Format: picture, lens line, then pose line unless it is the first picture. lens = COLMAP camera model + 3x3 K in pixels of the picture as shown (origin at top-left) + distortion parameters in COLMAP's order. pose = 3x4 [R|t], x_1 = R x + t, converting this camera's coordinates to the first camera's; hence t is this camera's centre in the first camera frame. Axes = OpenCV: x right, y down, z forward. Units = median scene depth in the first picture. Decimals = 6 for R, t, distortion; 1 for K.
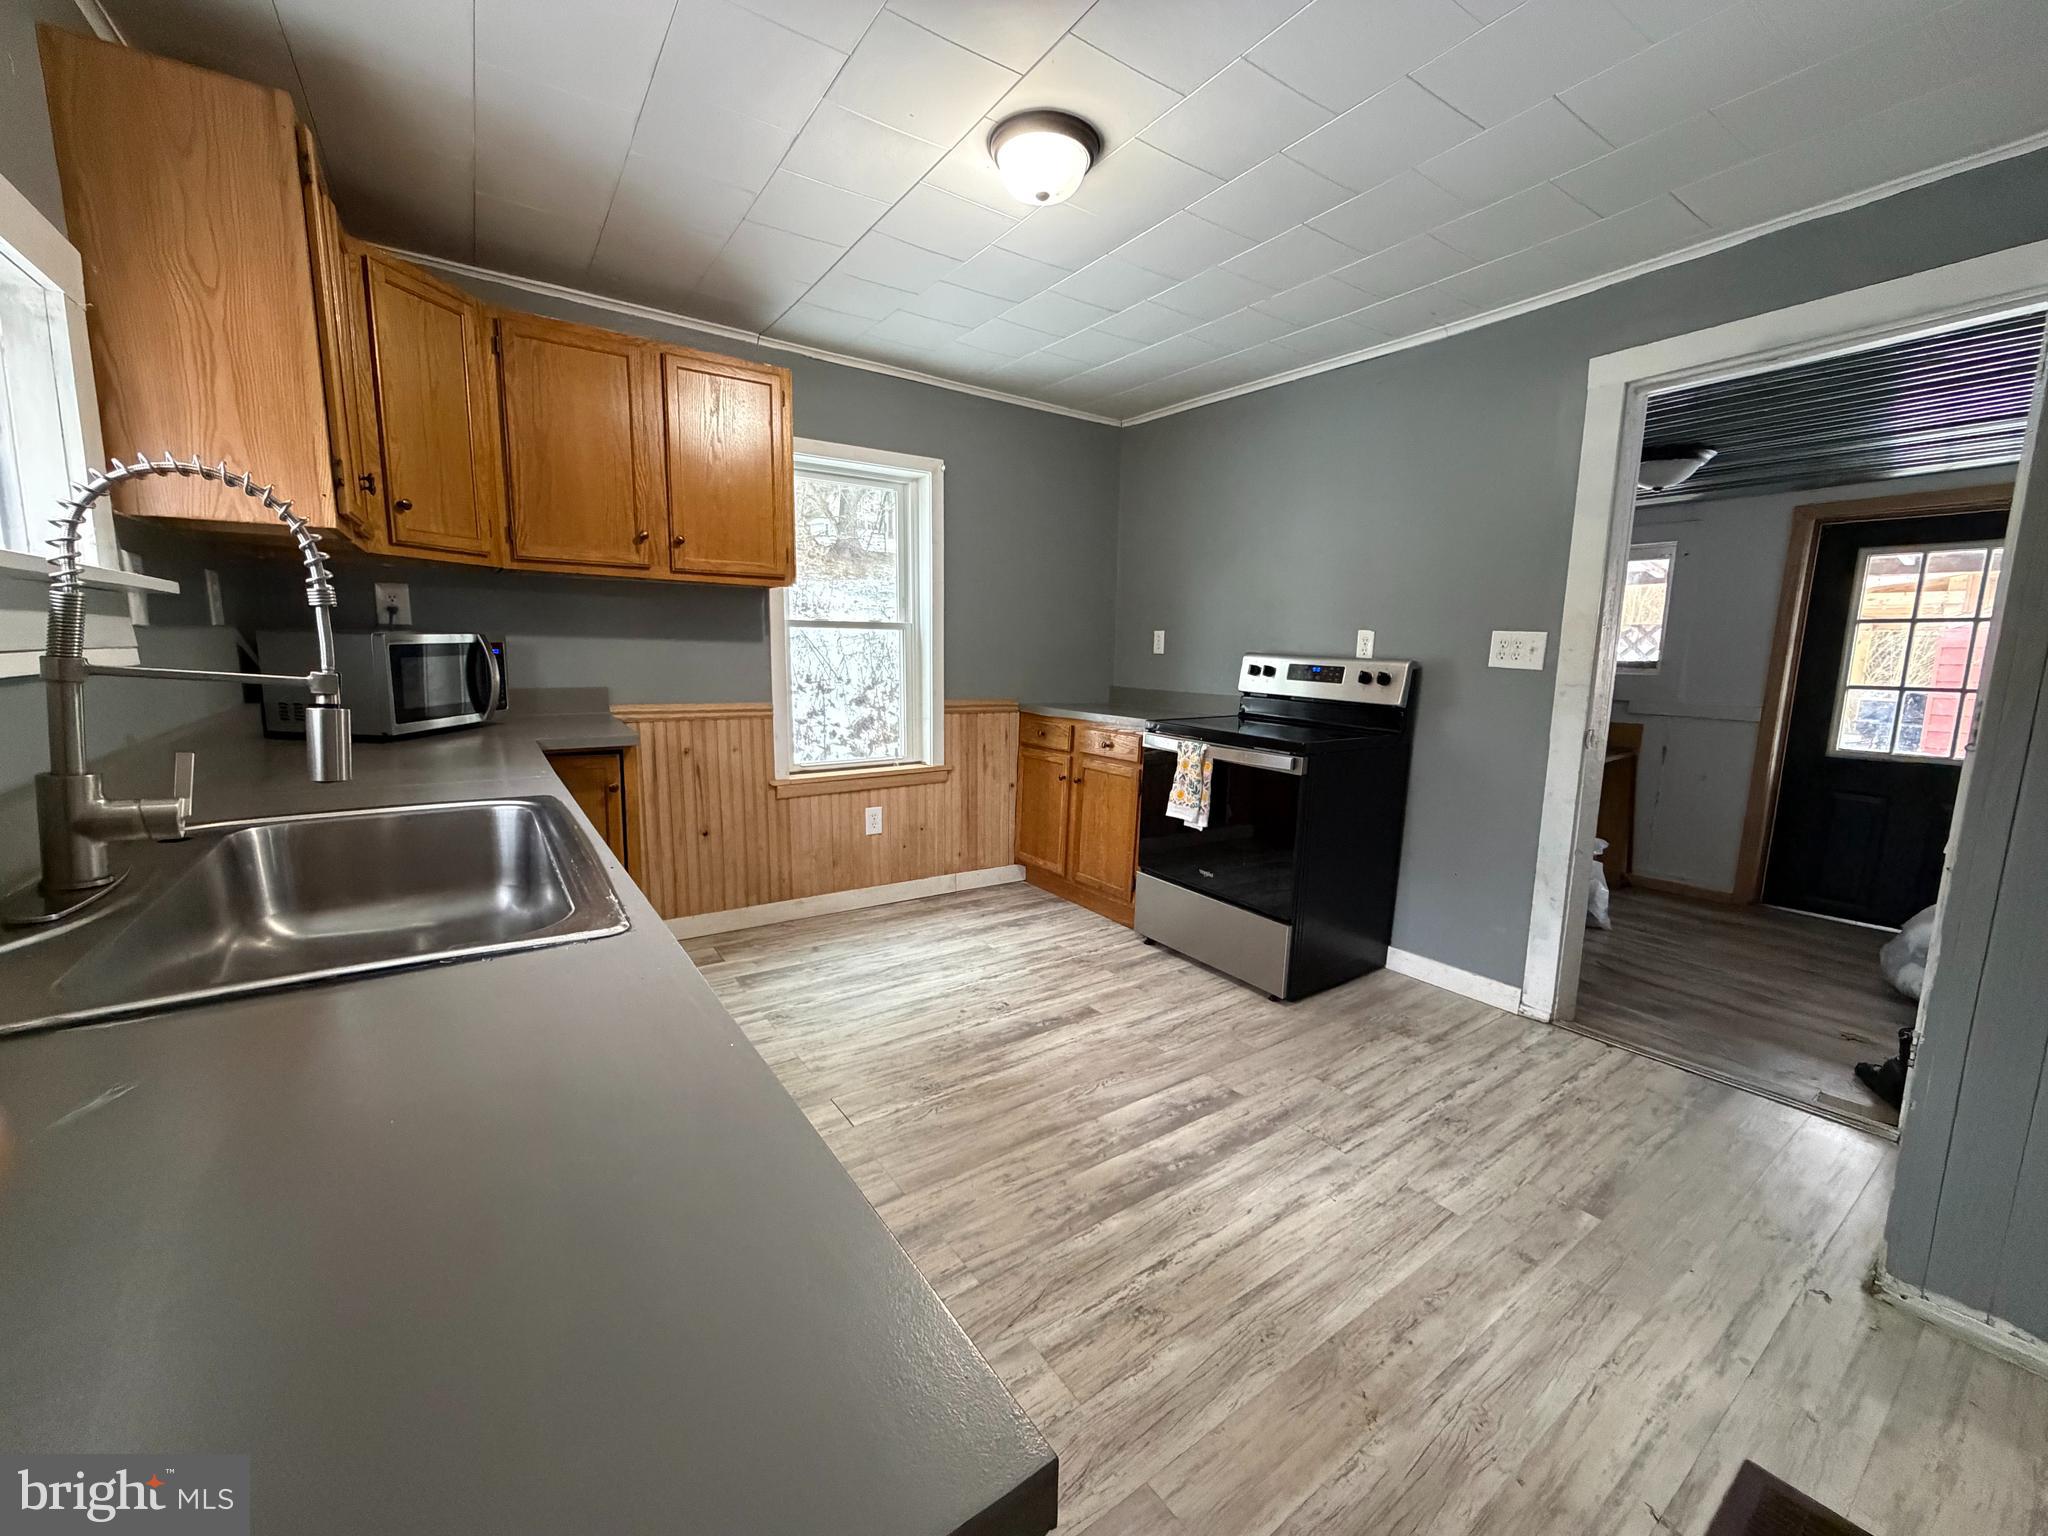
lens RADIAL K [[816.4, 0, 1018.2], [0, 816.4, 761.5], [0, 0, 1]] dist [0.001608, -0.000131]
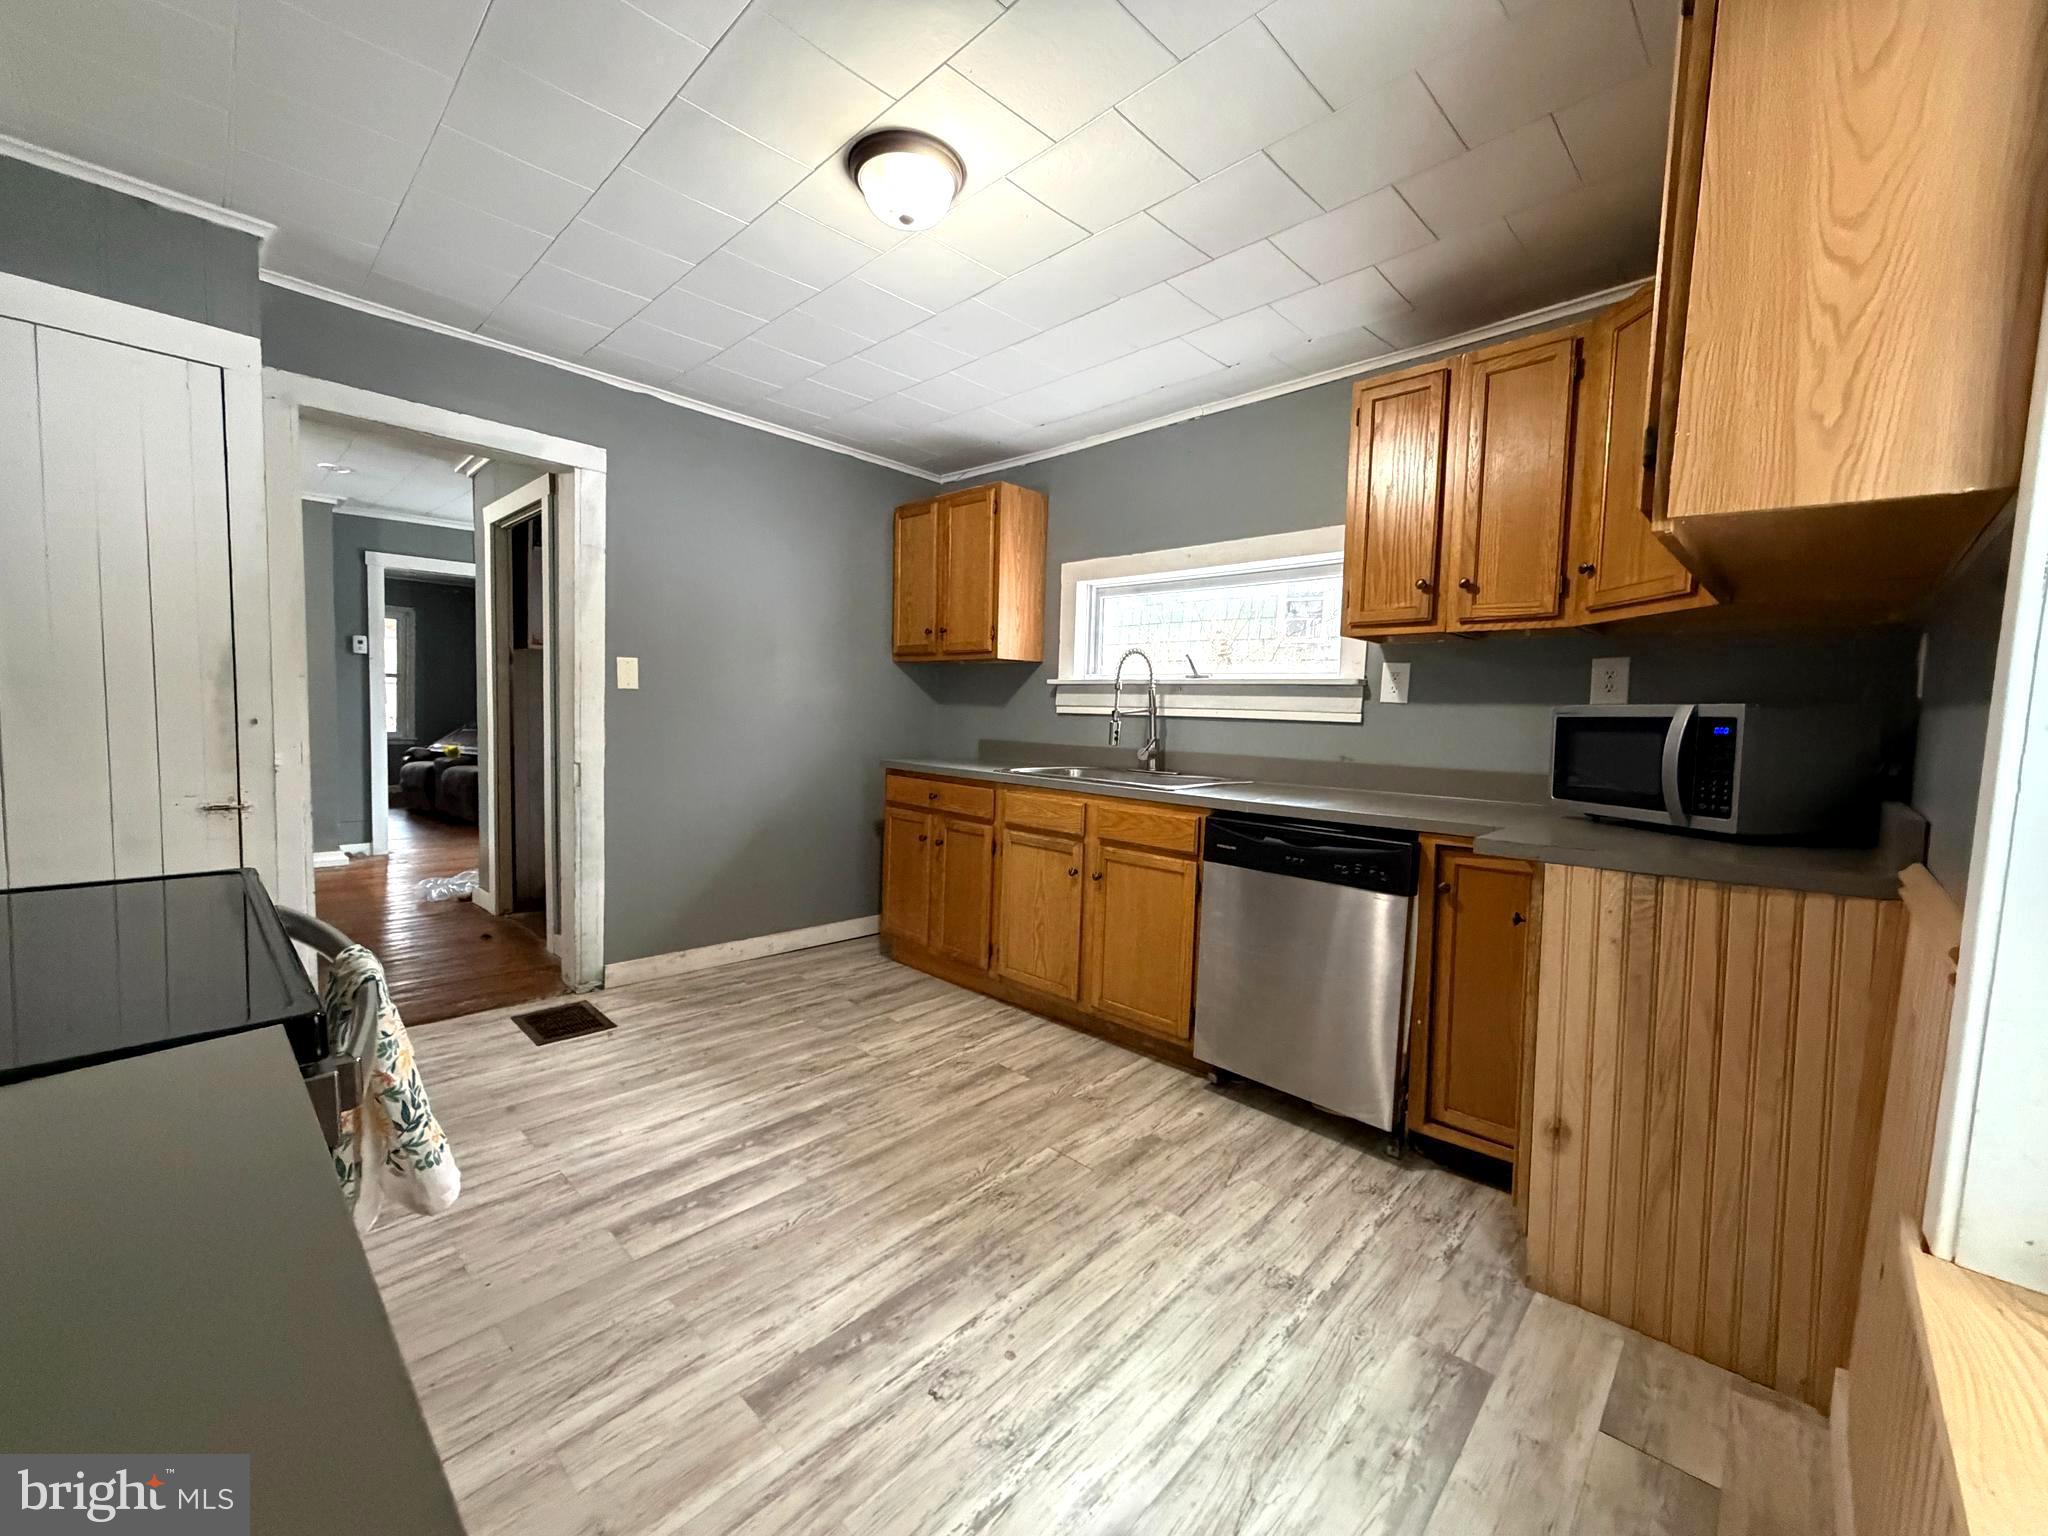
lens RADIAL K [[816.4, 0, 1018.2], [0, 816.4, 761.5], [0, 0, 1]] dist [0.001608, -0.000131]
pose [[-0.979328, -0.035723, -0.199102, 0.061806], [-0.076840, 0.976200, 0.202802, -0.237100], [0.187118, 0.213909, -0.958765, 1.811215]]
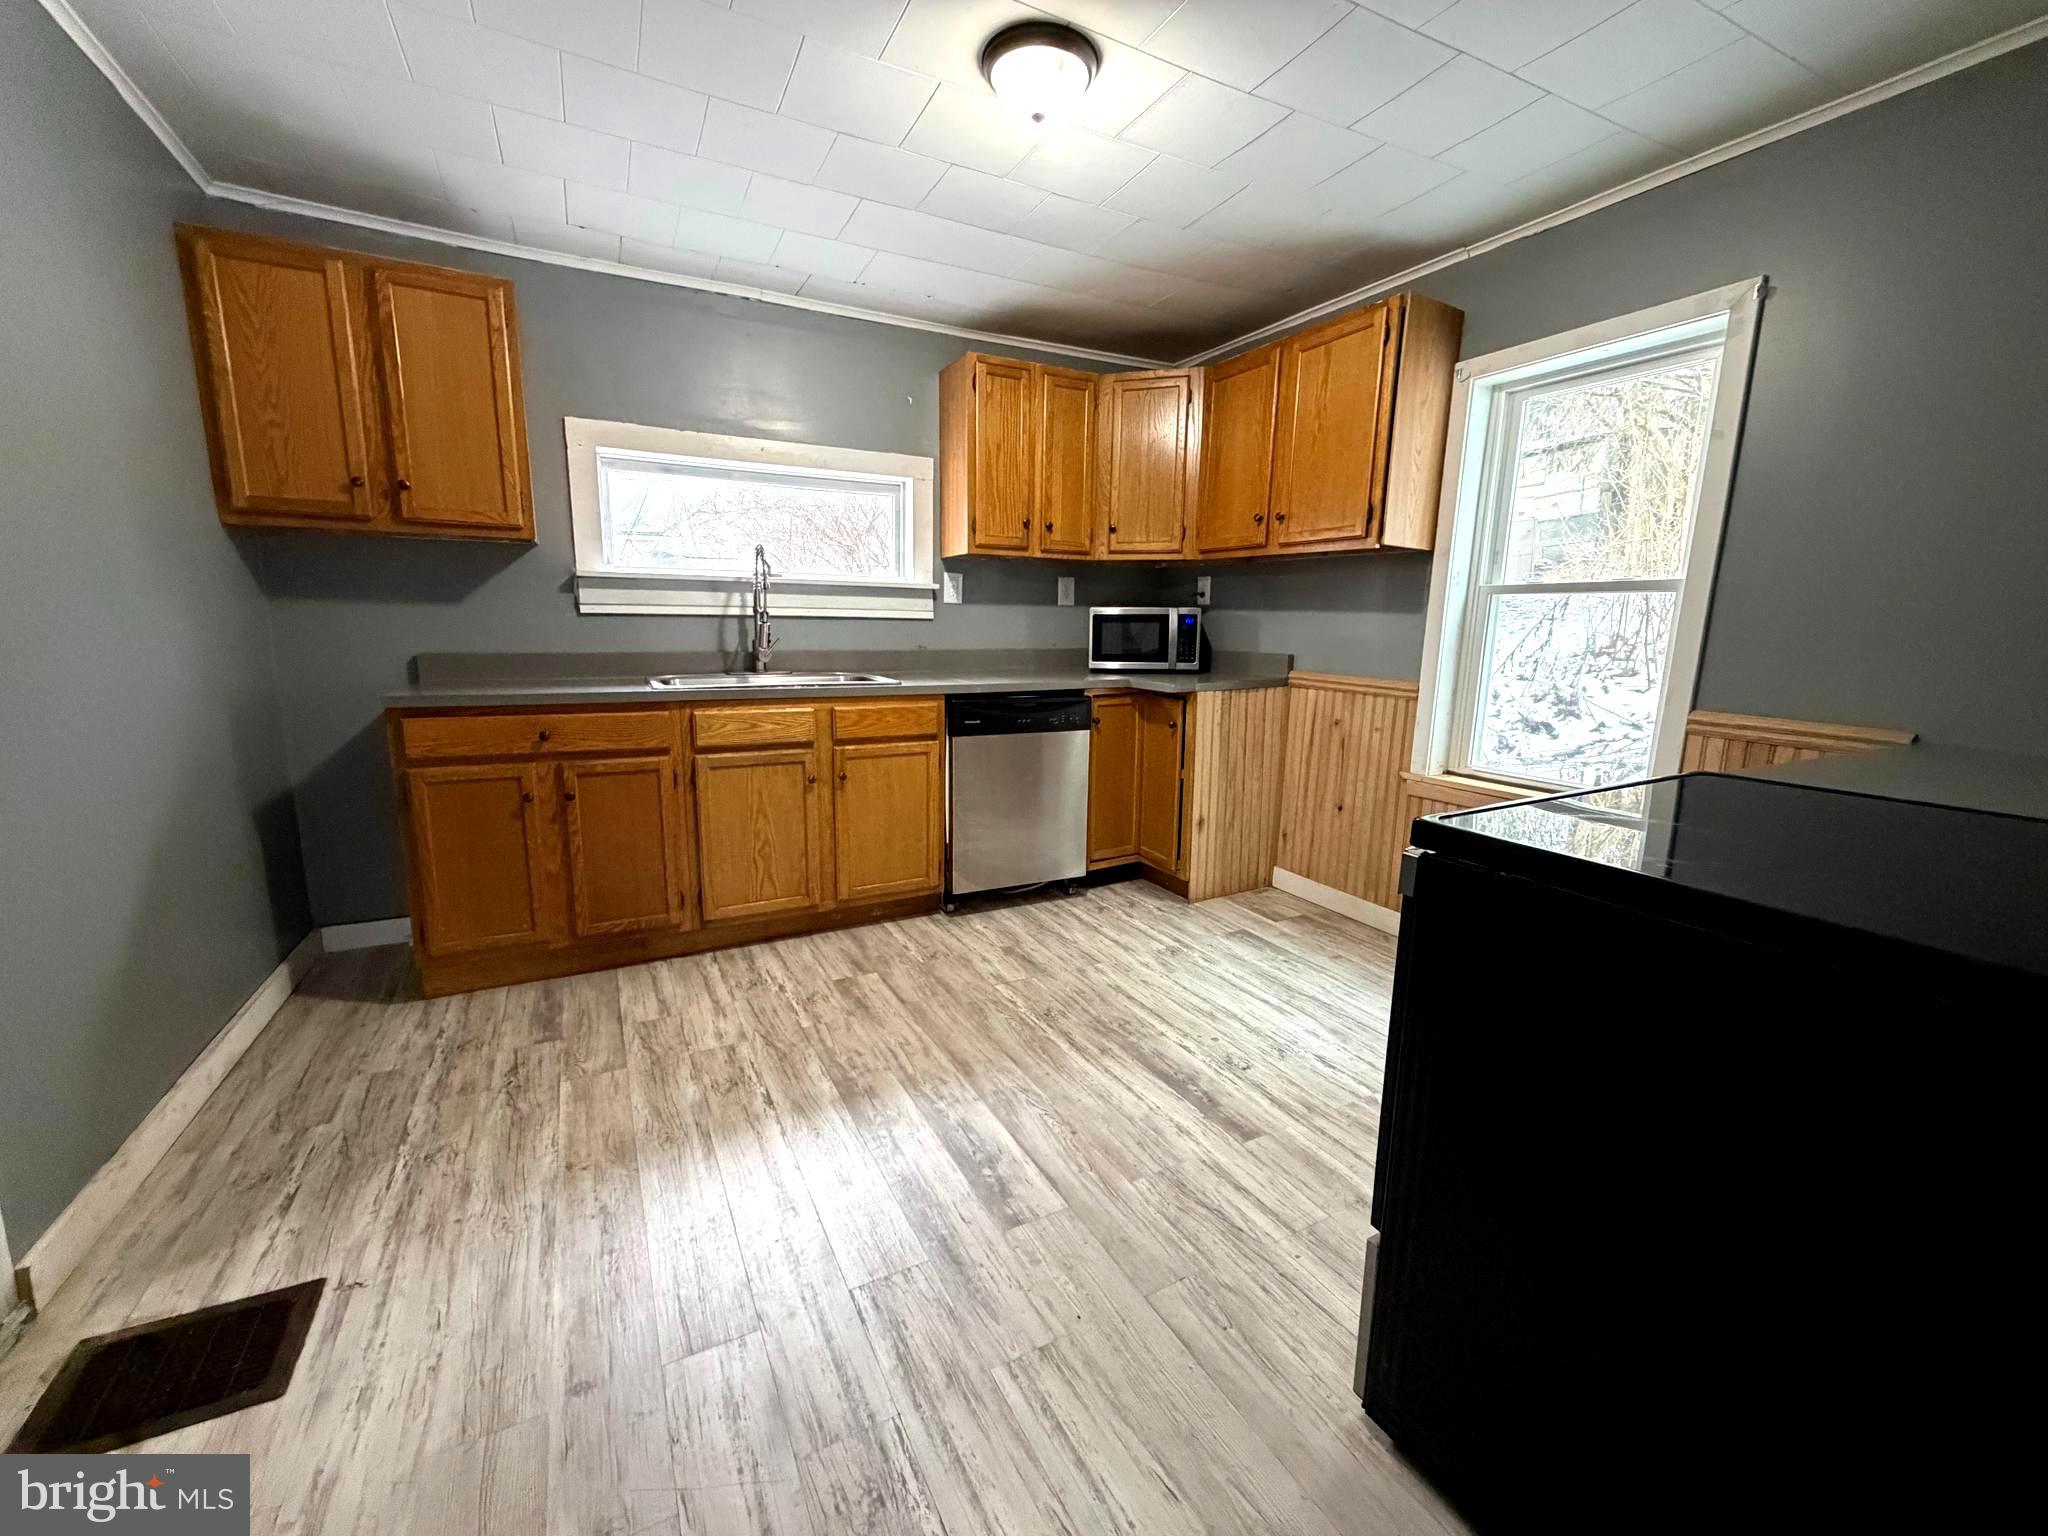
lens RADIAL K [[816.4, 0, 1018.2], [0, 816.4, 761.5], [0, 0, 1]] dist [0.001608, -0.000131]
pose [[-0.118200, 0.150404, -0.981533, 0.936888], [-0.164296, 0.971877, 0.168709, -0.103855], [0.979304, 0.181203, -0.090165, 1.040252]]
